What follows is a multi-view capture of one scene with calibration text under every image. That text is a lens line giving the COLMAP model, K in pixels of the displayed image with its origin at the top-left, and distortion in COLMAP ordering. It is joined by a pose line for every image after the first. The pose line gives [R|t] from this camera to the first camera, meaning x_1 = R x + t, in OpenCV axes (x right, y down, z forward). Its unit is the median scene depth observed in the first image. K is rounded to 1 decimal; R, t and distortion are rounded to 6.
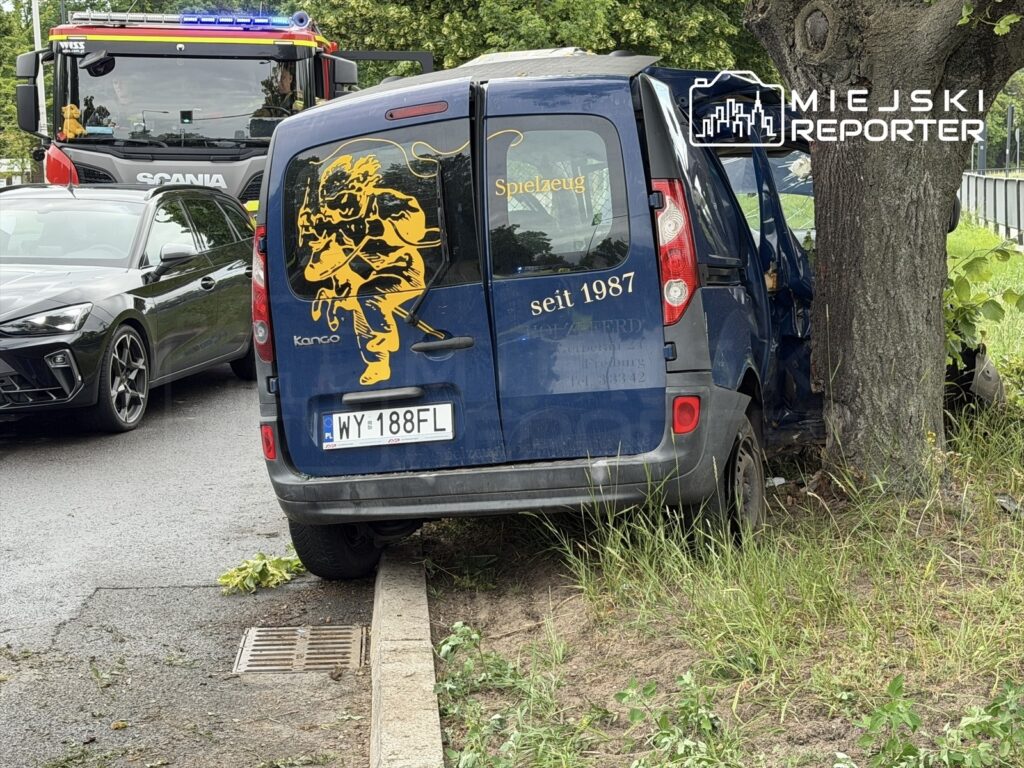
lens RADIAL K [[1845.0, 0, 528.3], [0, 1845.0, 370.8], [0, 0, 1]] dist [0.138224, 0.000000]
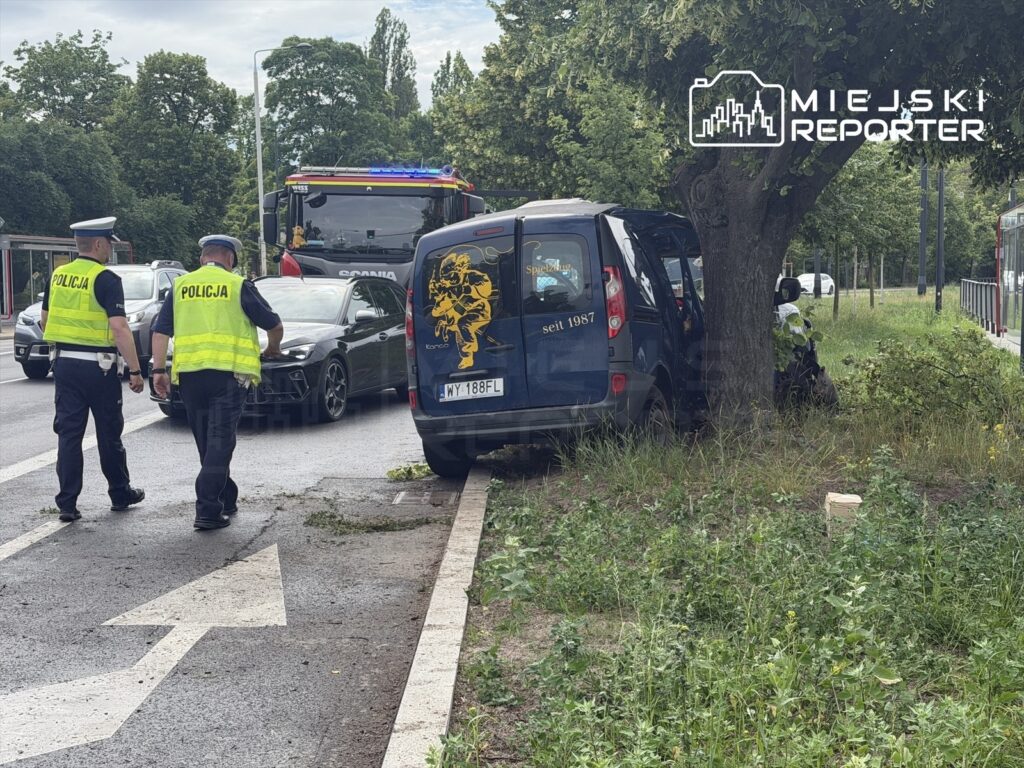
lens RADIAL K [[1556.1, 0, 517.3], [0, 1556.1, 392.9], [0, 0, 1]] dist [0.140296, 0.000000]
pose [[0.996389, 0.014190, -0.083717, 0.112510], [-0.017116, 0.999263, -0.034344, 0.089934], [0.083168, 0.035653, 0.995898, -0.659788]]
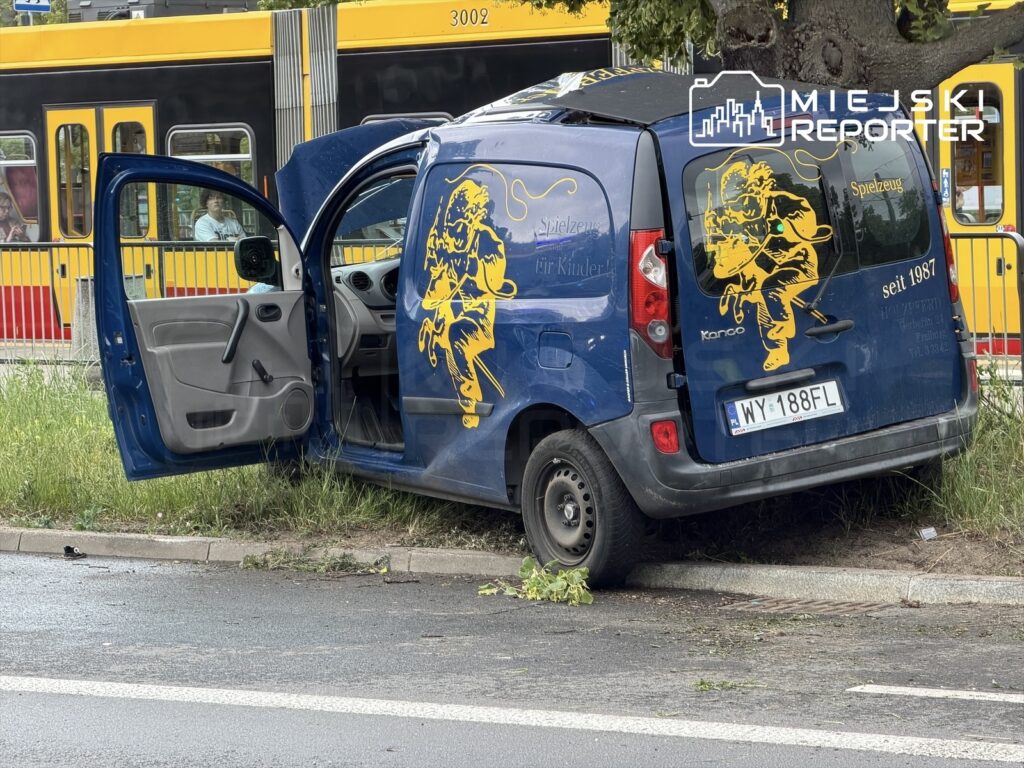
lens RADIAL K [[3505.4, 0, 511.2], [0, 3505.4, 378.0], [0, 0, 1]] dist [0.055689, 0.000000]
pose [[0.583893, -0.047614, 0.810433, -1.854826], [0.108971, 0.993841, -0.020121, 0.036997], [-0.804484, 0.100062, 0.585486, -0.088854]]
